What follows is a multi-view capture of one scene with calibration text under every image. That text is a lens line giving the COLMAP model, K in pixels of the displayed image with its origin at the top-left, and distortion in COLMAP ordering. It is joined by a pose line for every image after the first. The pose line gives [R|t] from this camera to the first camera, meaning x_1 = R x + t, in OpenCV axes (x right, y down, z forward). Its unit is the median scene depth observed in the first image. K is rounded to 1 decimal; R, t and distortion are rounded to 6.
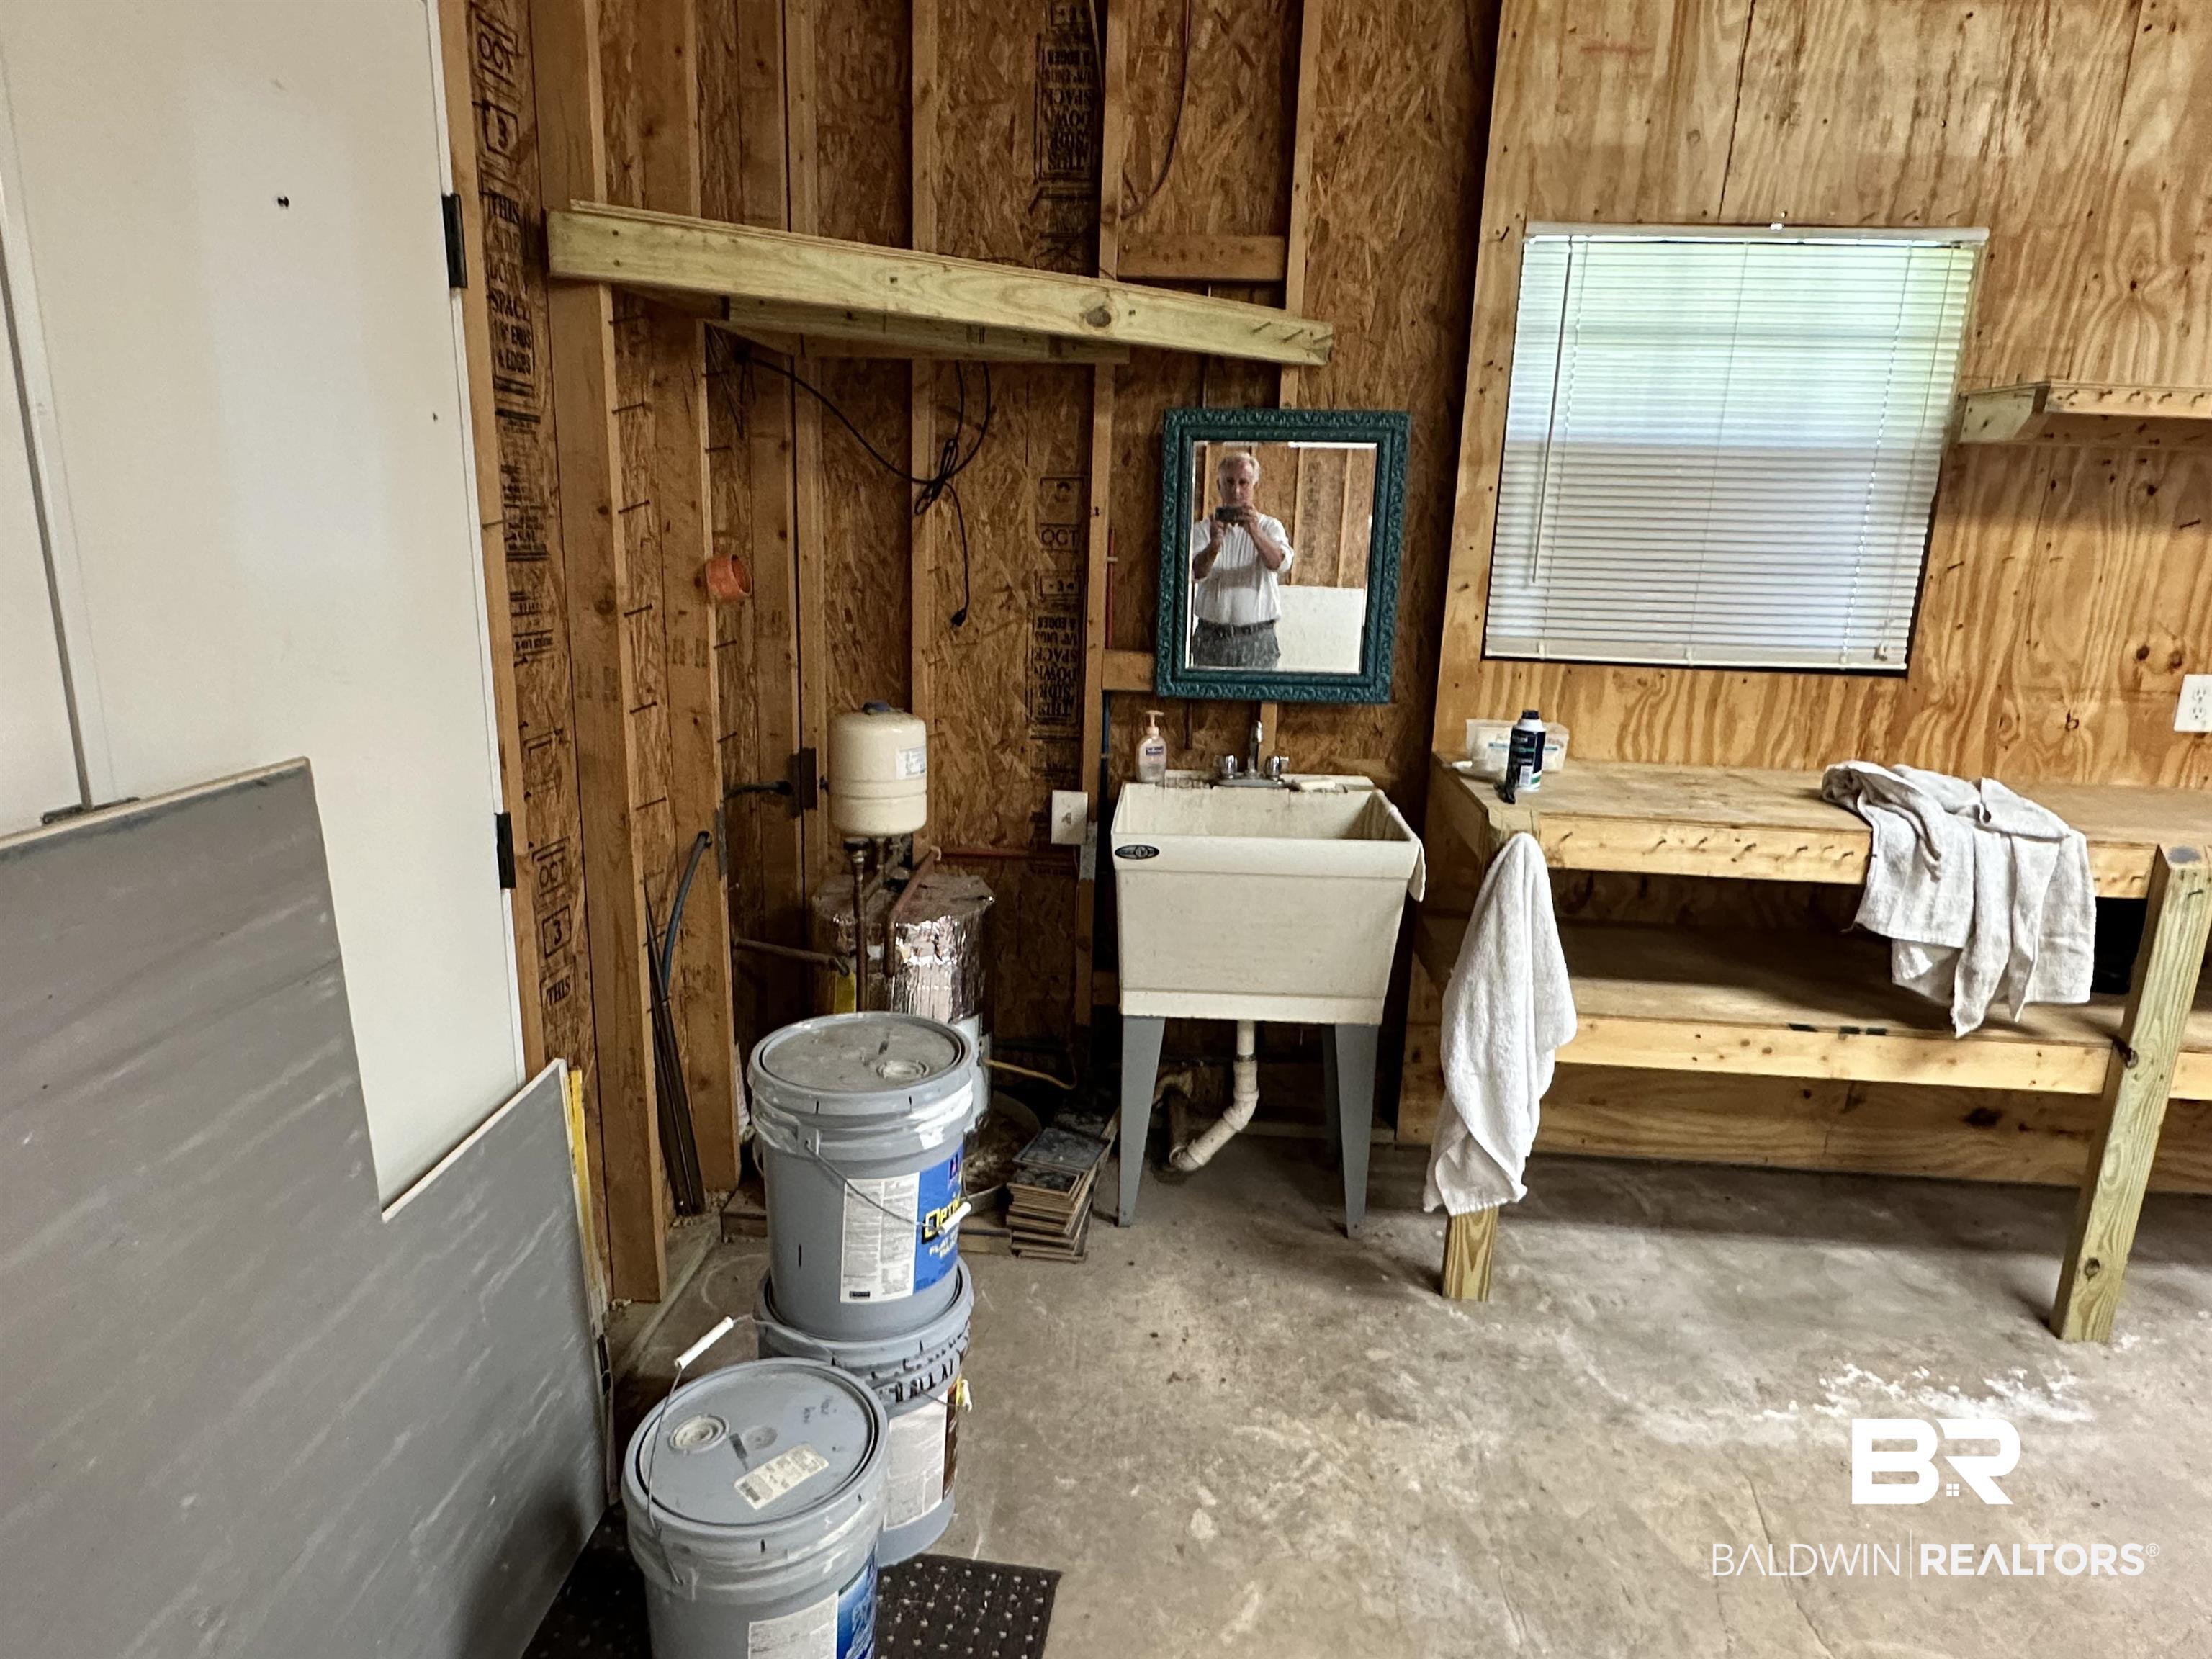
lens RADIAL K [[1333.6, 0, 1106.0], [0, 1333.6, 829.5], [0, 0, 1]] dist [0.001402, 0.000548]
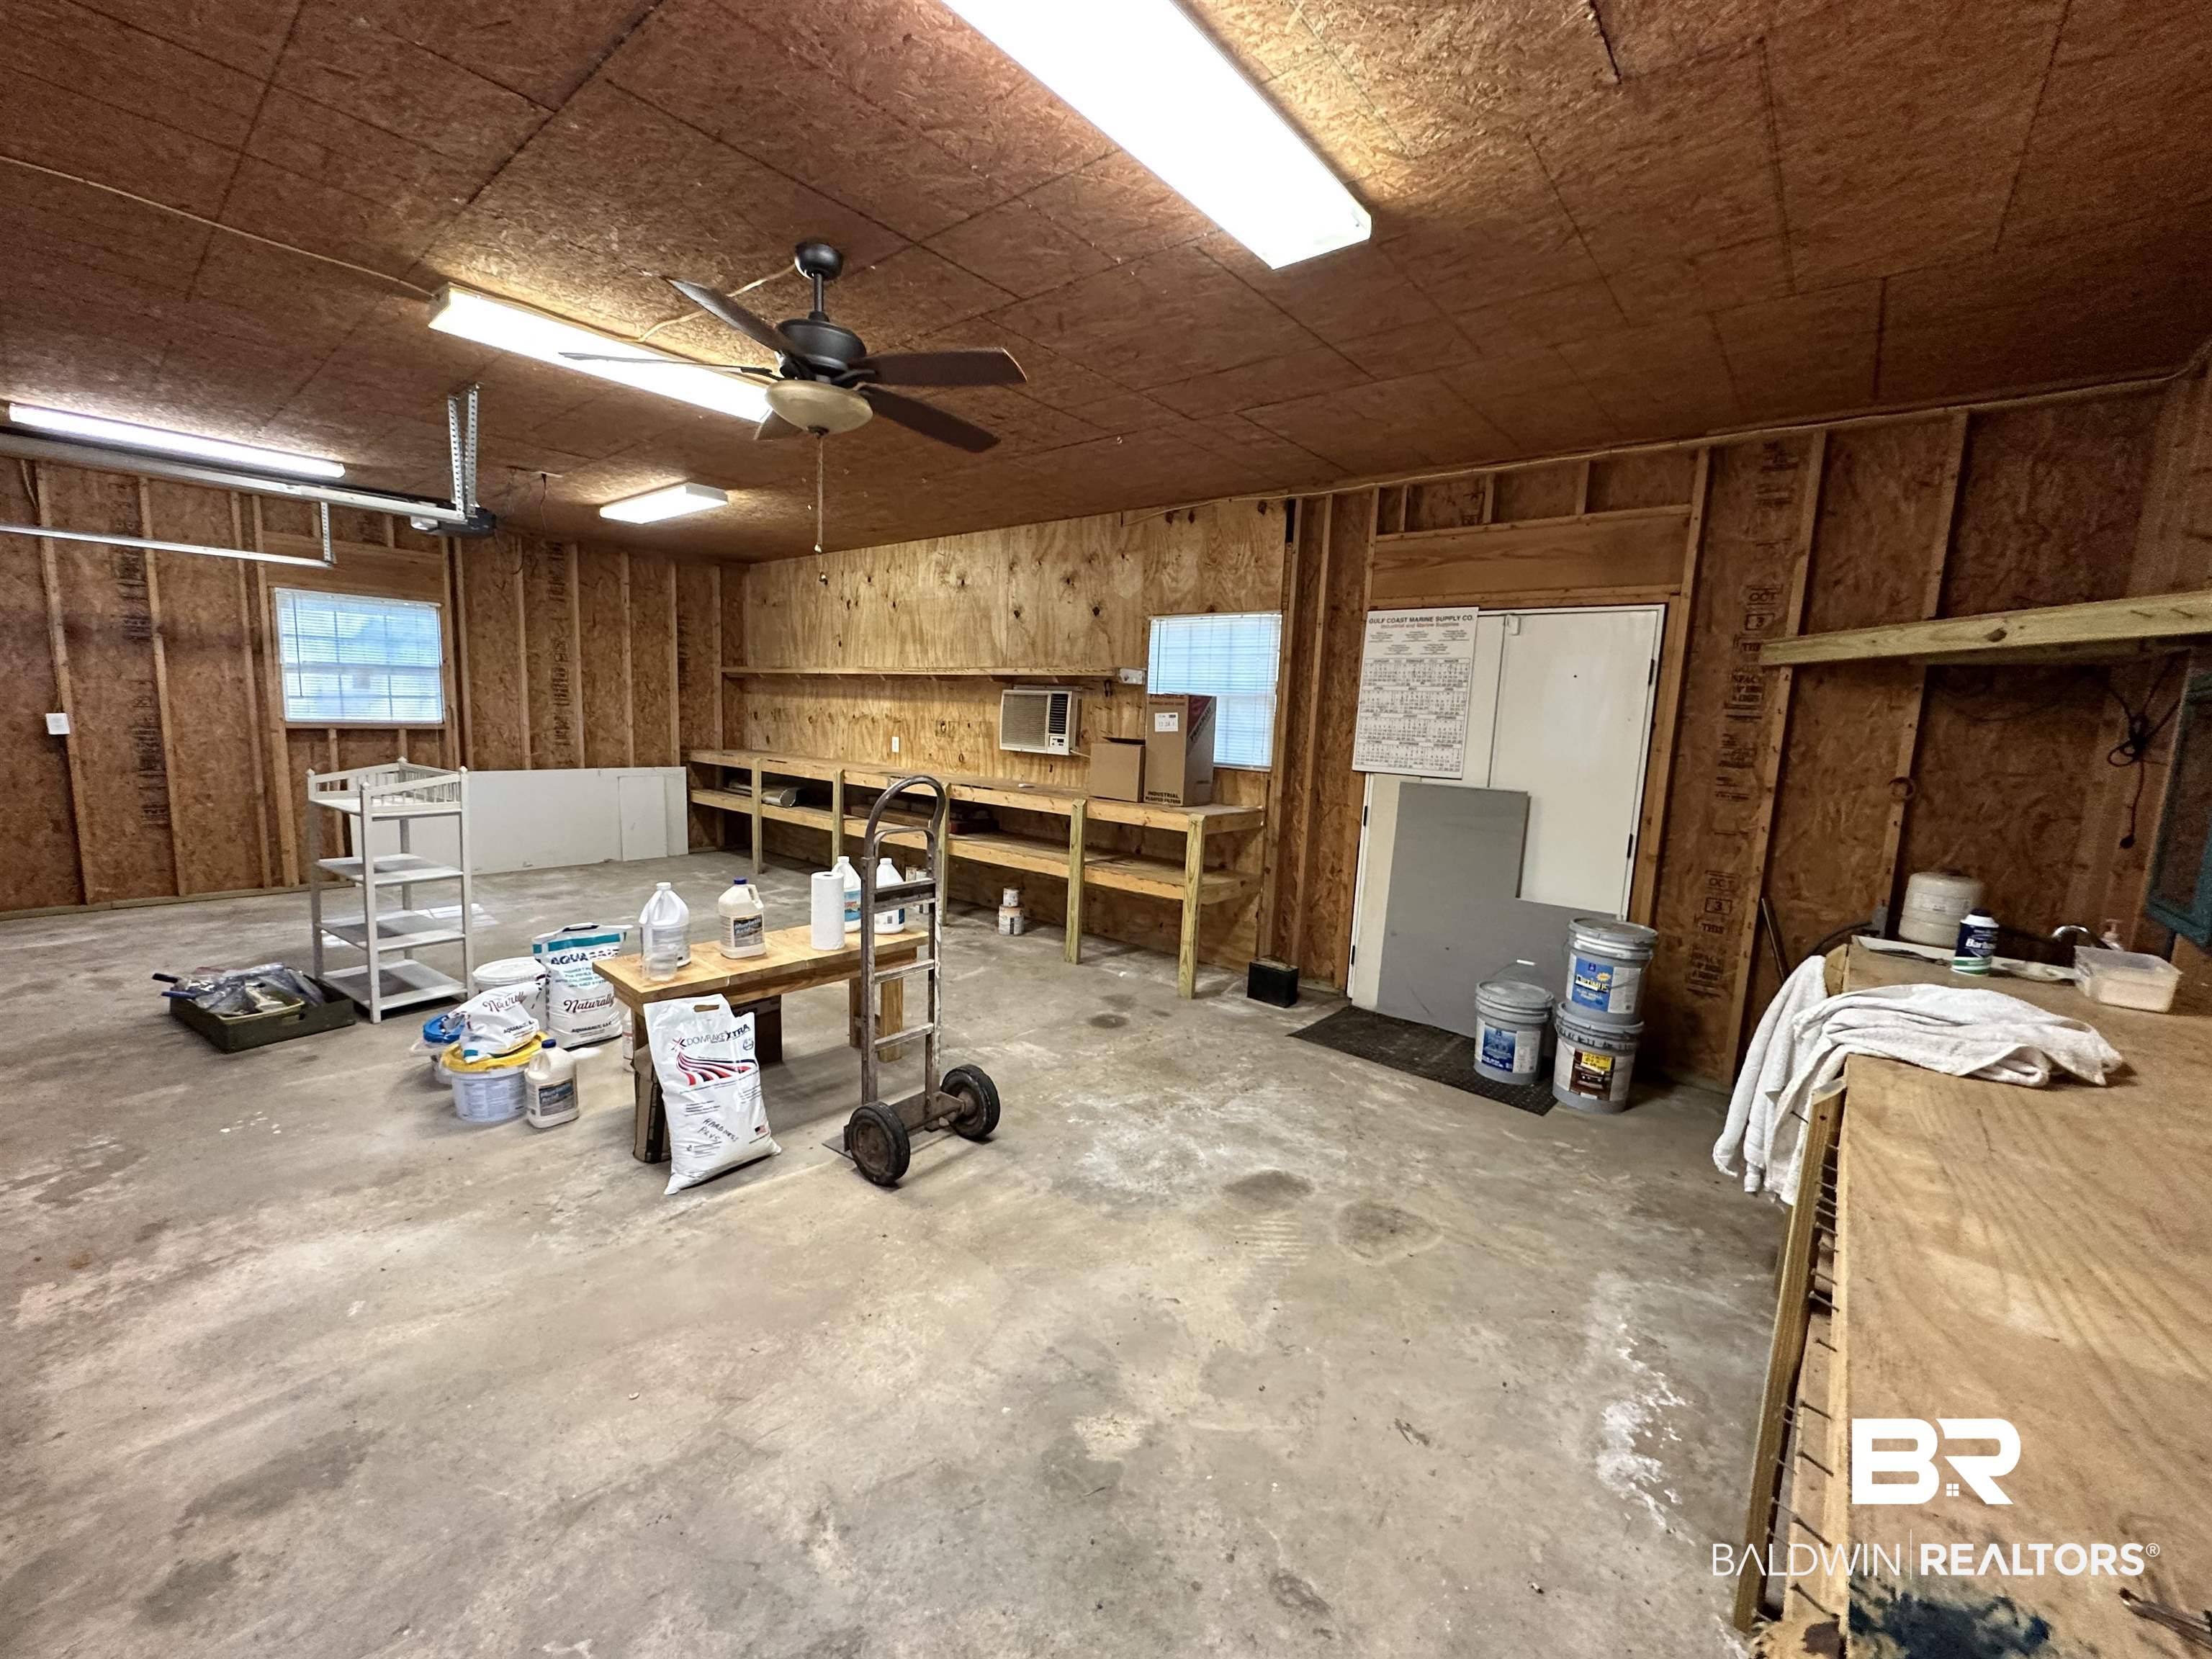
lens RADIAL K [[892.0, 0, 1106.0], [0, 892.0, 829.5], [0, 0, 1]] dist [-0.000417, -0.000202]
pose [[-0.582370, 0.039385, -0.811969, 1.610046], [-0.260637, 0.937050, 0.232390, -0.150261], [0.770009, 0.346966, -0.535445, 0.904689]]
